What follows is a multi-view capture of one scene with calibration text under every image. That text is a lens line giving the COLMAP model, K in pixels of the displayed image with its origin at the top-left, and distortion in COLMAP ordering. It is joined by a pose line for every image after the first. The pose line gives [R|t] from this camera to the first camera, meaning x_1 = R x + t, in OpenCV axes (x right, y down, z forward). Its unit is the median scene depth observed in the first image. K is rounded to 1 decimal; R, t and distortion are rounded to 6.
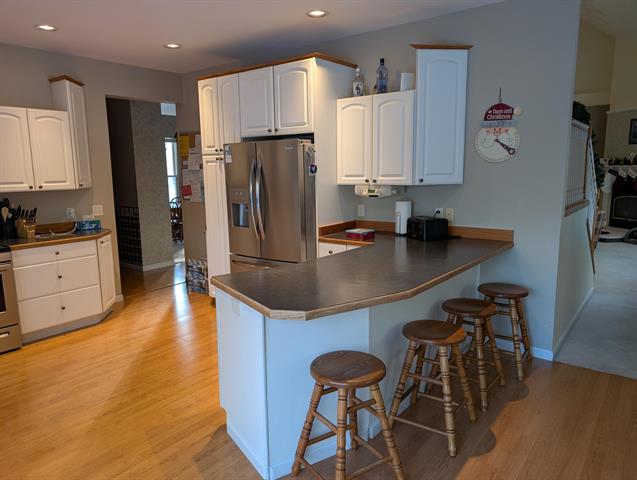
lens RADIAL K [[456.7, 0, 320.3], [0, 456.7, 240.9], [0, 0, 1]] dist [0.027396, -0.026277]
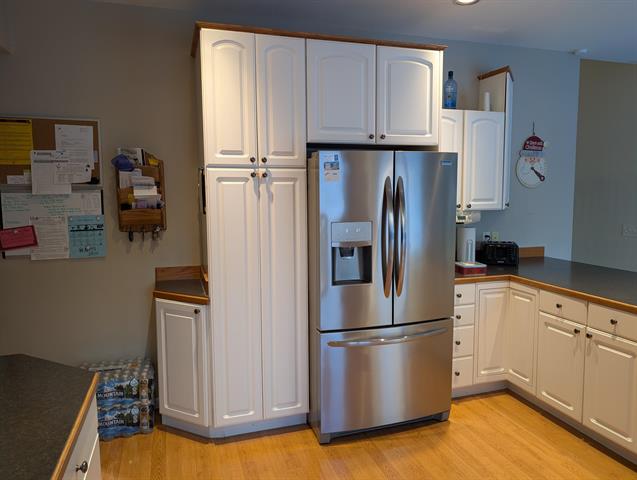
lens RADIAL K [[456.7, 0, 318.8], [0, 456.7, 236.3], [0, 0, 1]] dist [0.027396, -0.026277]
pose [[0.566677, -0.071435, 0.820837, -0.785351], [0.129474, 0.991578, -0.003090, -0.109997], [-0.813704, 0.108028, 0.571154, 0.745197]]
